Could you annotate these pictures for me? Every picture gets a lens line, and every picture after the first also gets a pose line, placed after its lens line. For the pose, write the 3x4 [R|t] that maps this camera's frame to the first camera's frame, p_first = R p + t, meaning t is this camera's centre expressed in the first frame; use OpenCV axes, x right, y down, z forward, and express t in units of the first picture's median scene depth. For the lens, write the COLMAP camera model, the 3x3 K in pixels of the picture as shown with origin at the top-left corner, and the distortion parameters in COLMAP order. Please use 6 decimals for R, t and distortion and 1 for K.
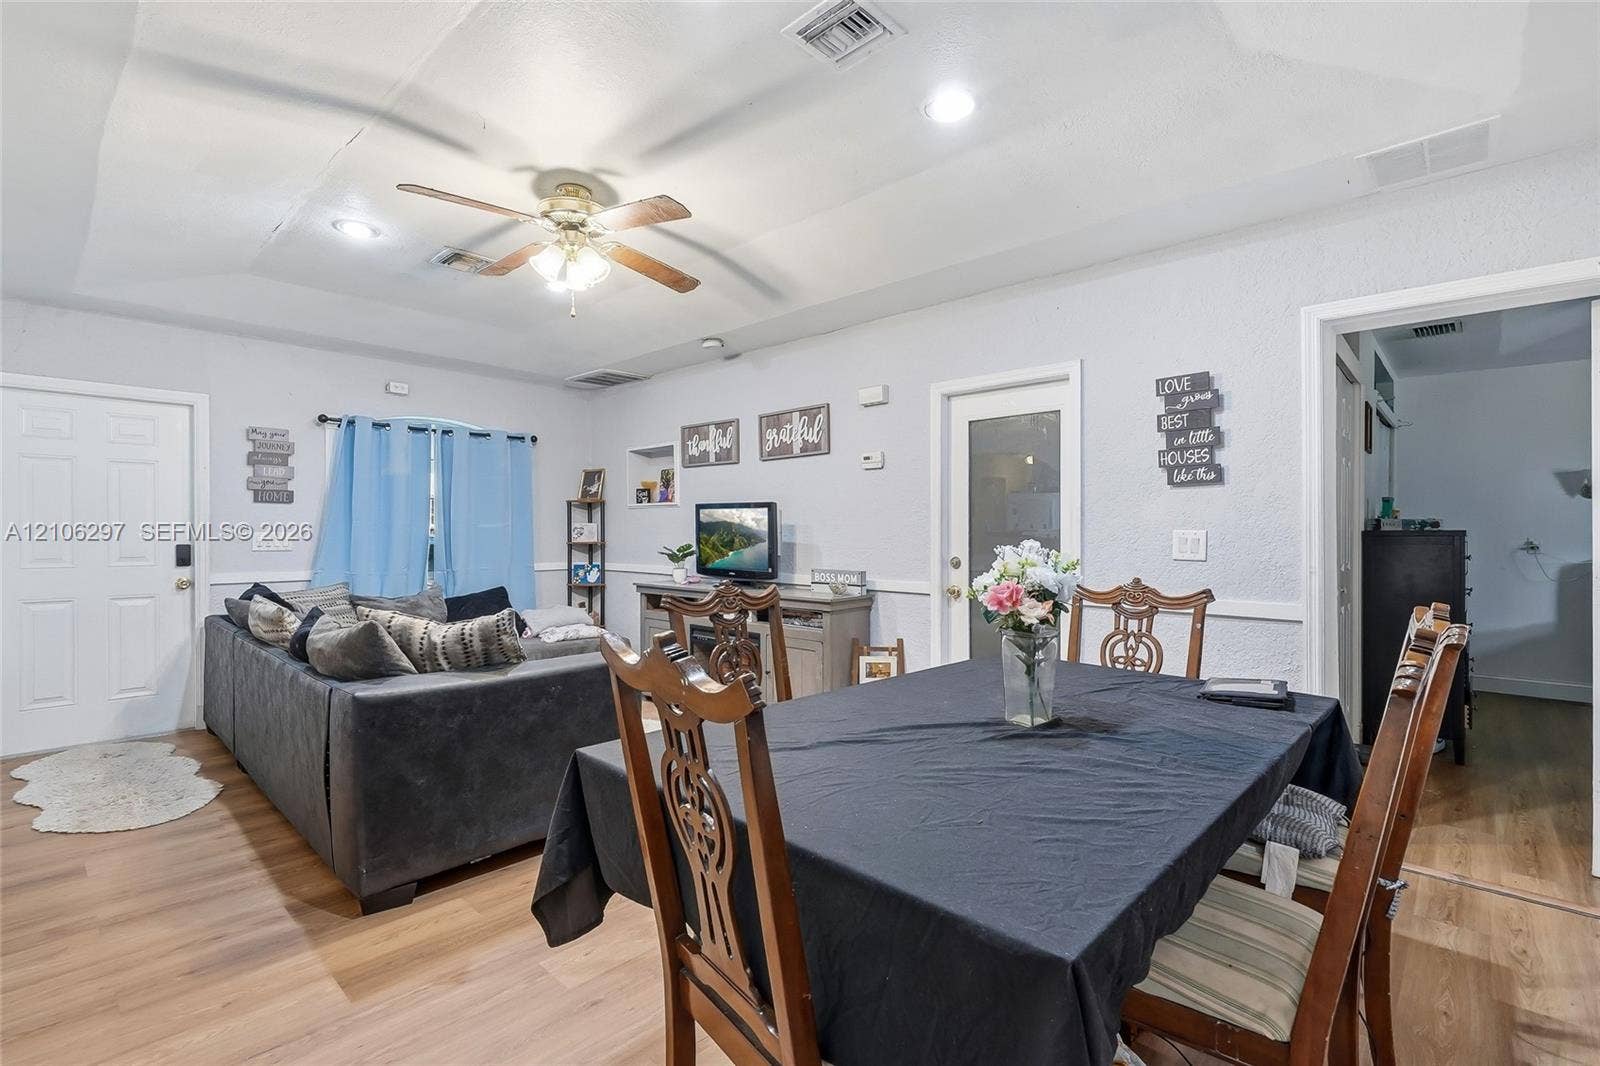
lens RADIAL K [[722.0, 0, 805.9], [0, 722.0, 536.1], [0, 0, 1]] dist [-0.009284, -0.000318]
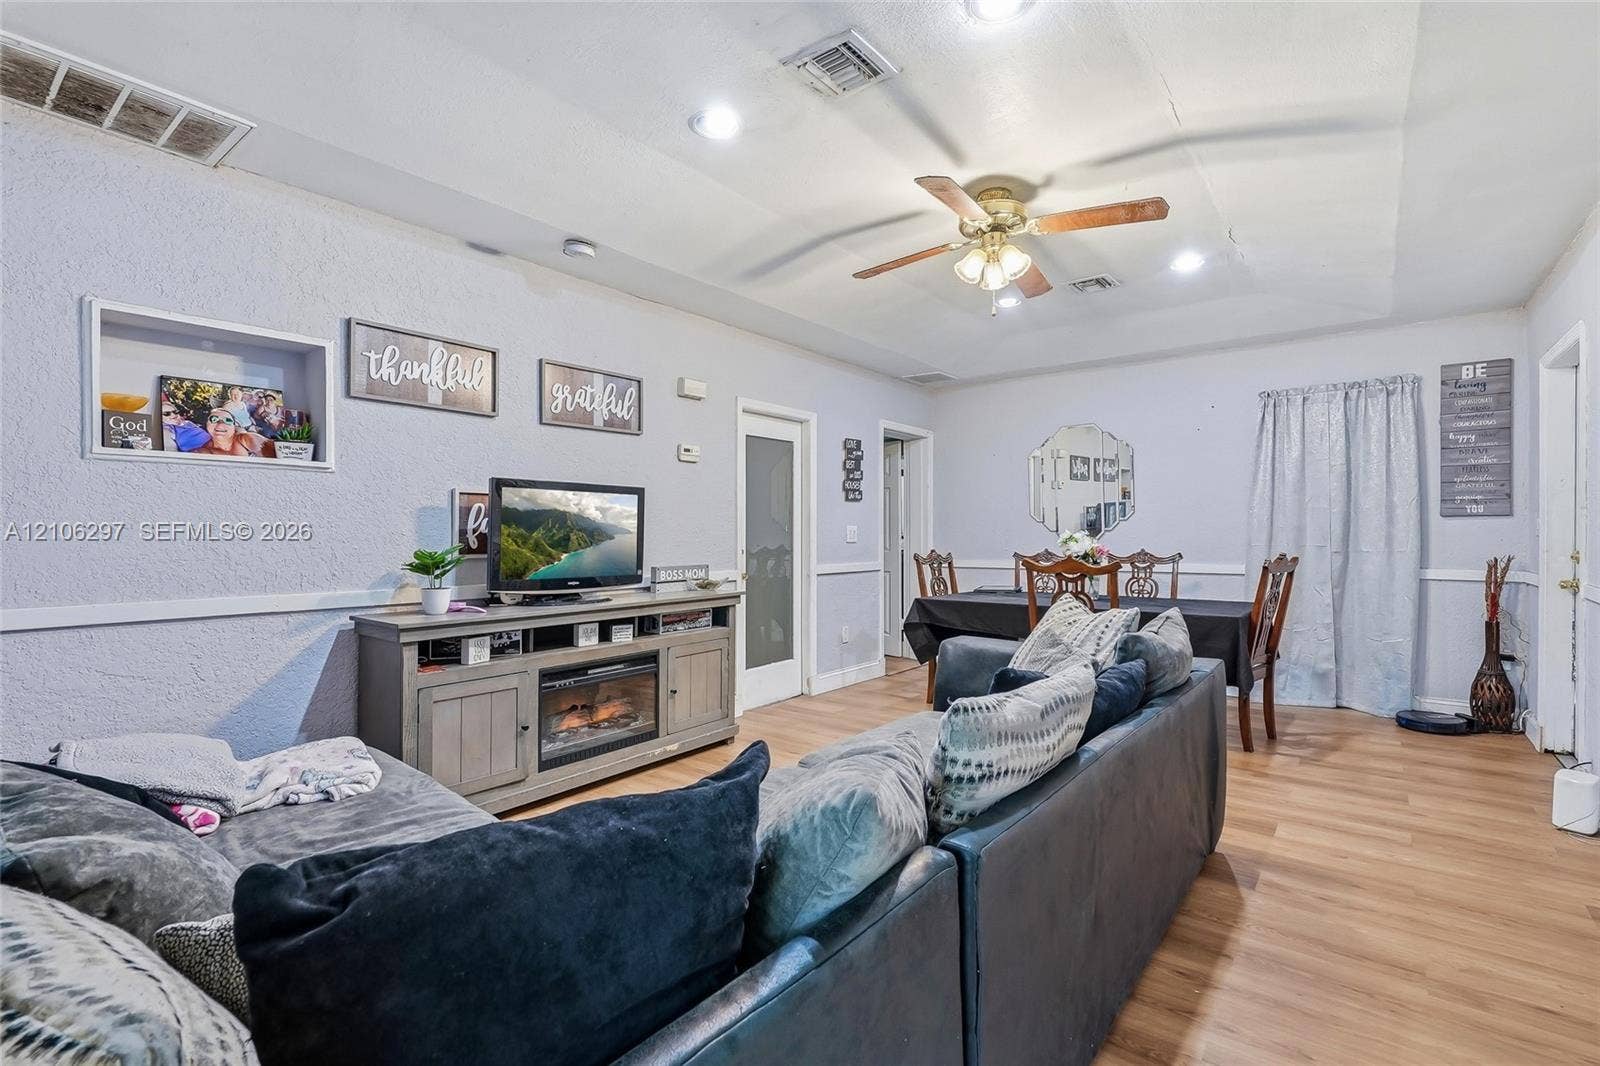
lens RADIAL K [[731.0, 0, 799.5], [0, 731.0, 534.7], [0, 0, 1]] dist [0.001182, -0.000686]
pose [[-0.074270, -0.006041, 0.997220, -0.848946], [0.002811, 0.999976, 0.006267, 0.000800], [-0.997234, 0.003269, -0.074251, 0.851981]]
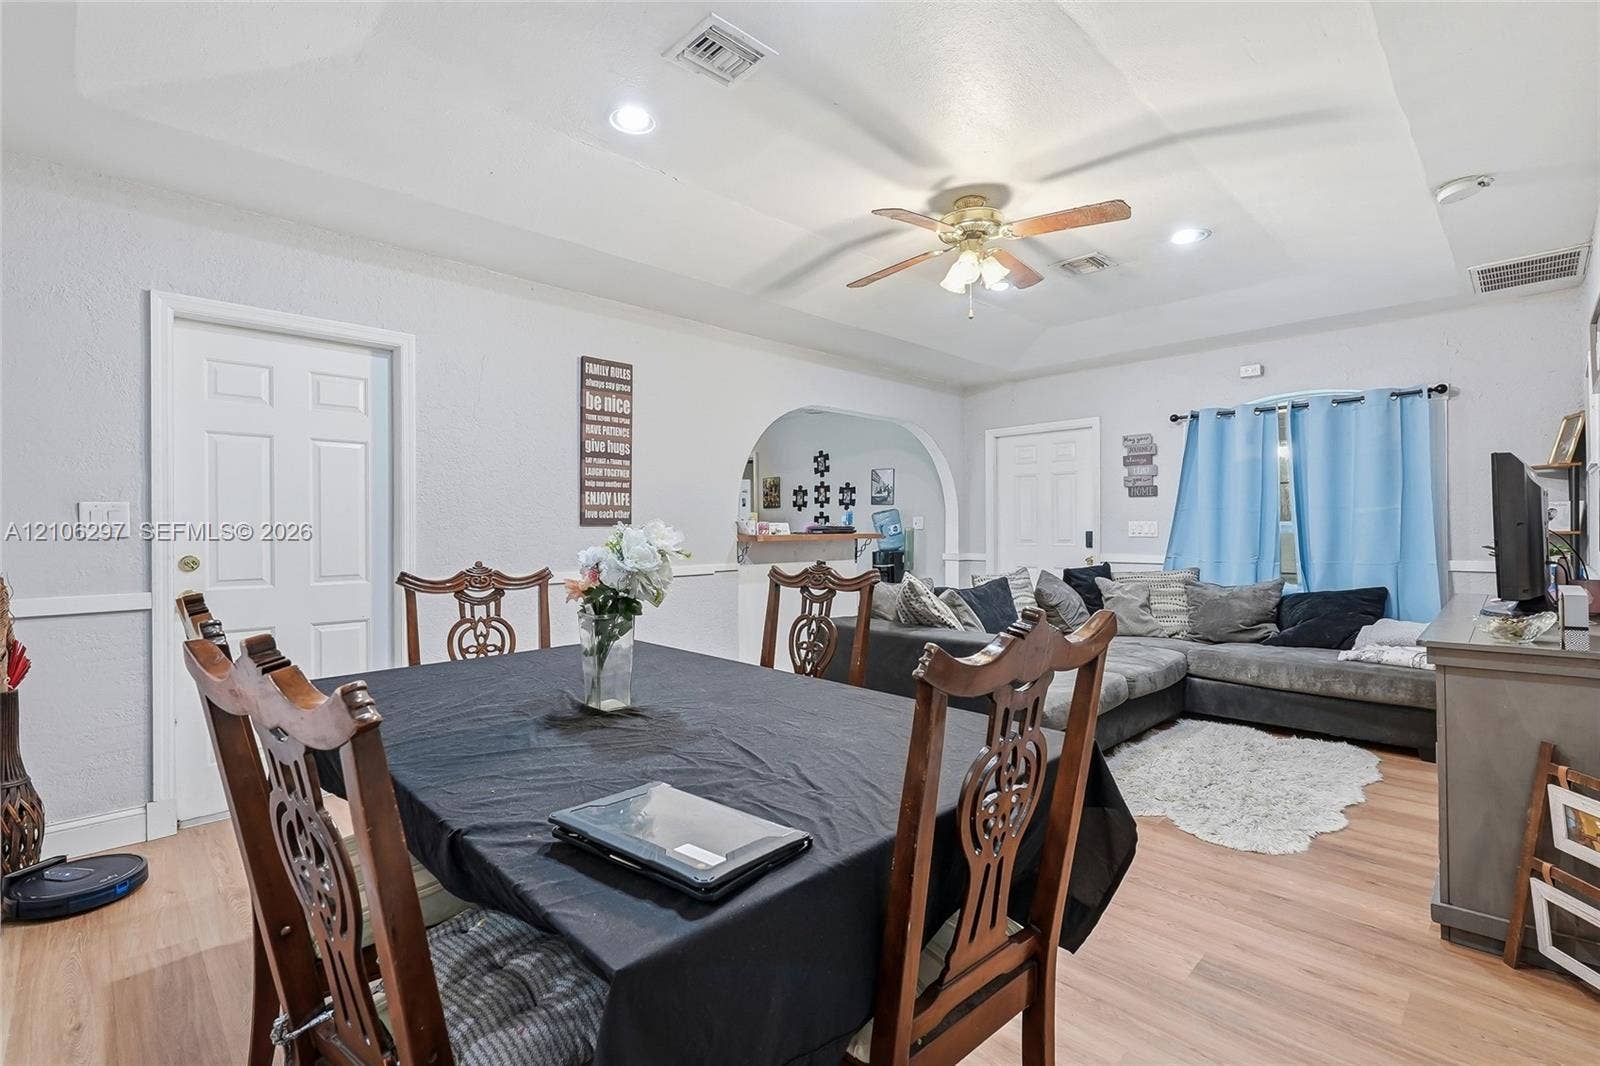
lens RADIAL K [[731.0, 0, 799.5], [0, 731.0, 534.7], [0, 0, 1]] dist [0.001182, -0.000686]
pose [[-0.053778, 0.007700, -0.998523, 0.490962], [0.002994, 0.999967, 0.007550, 0.005434], [0.998548, -0.002583, -0.053799, 0.500820]]
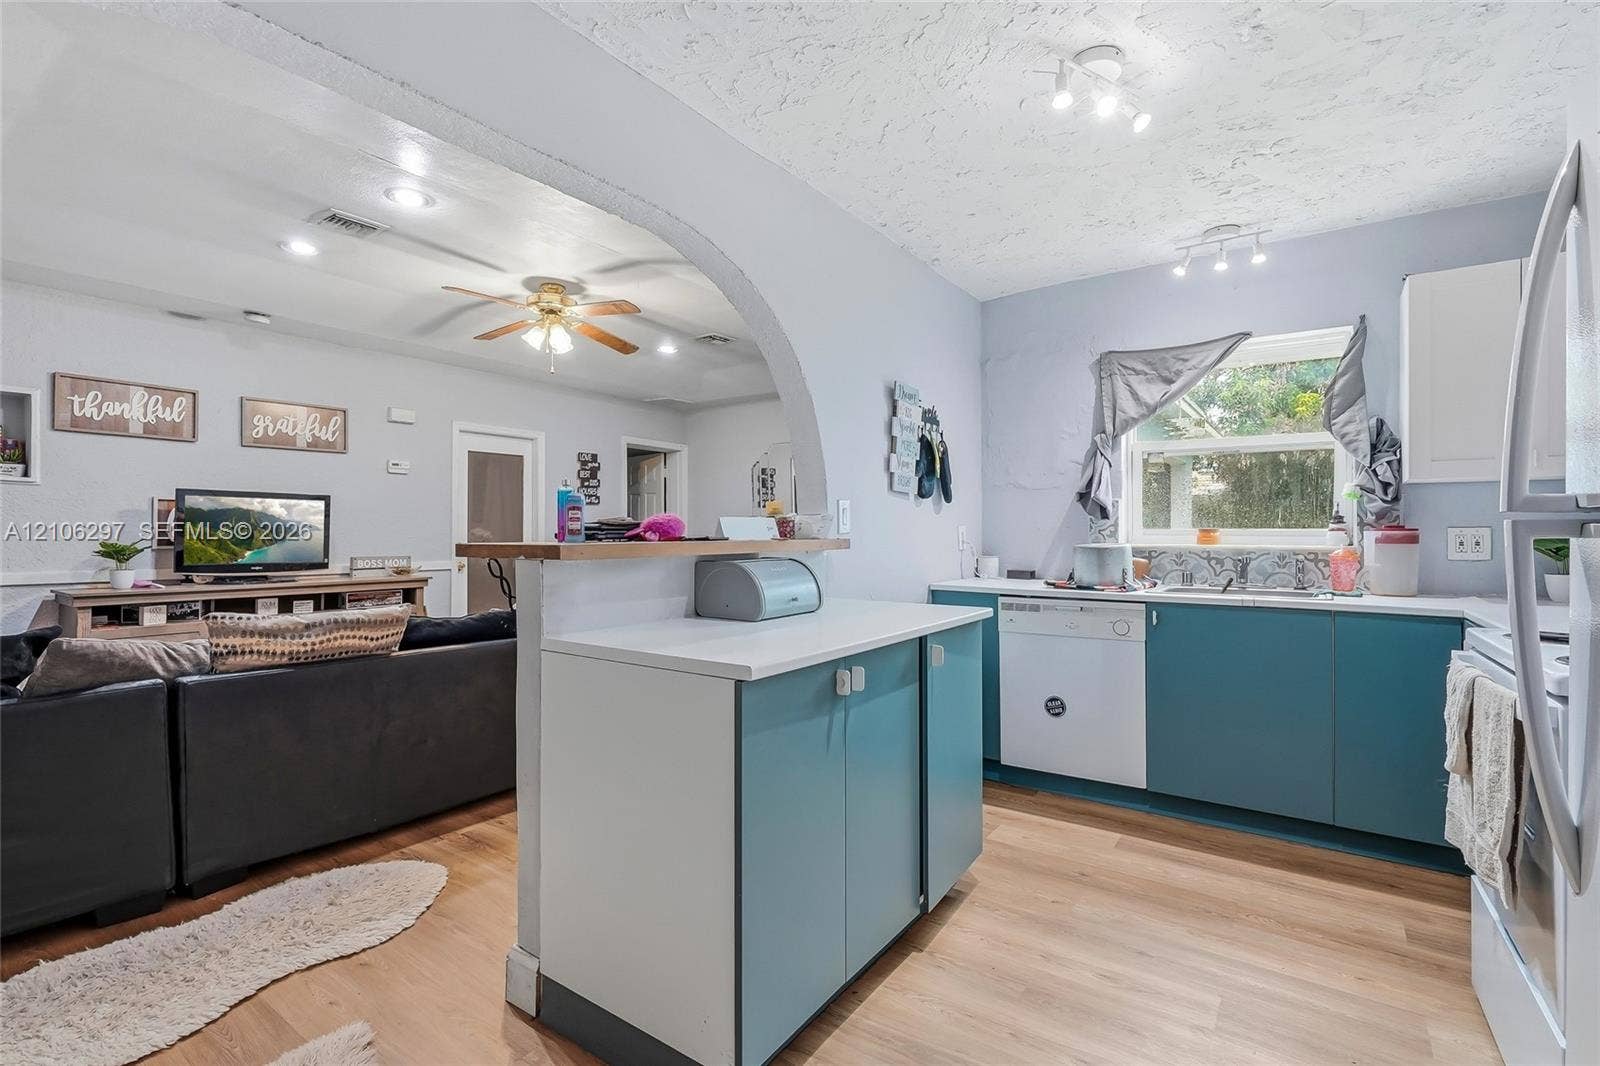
lens RADIAL K [[737.4, 0, 805.0], [0, 737.4, 527.2], [0, 0, 1]] dist [-0.002224, -0.000377]
pose [[-0.124701, 0.004102, 0.992186, -1.157295], [0.000620, 0.999992, -0.004056, 0.004001], [-0.992194, 0.000110, -0.124703, 0.427606]]
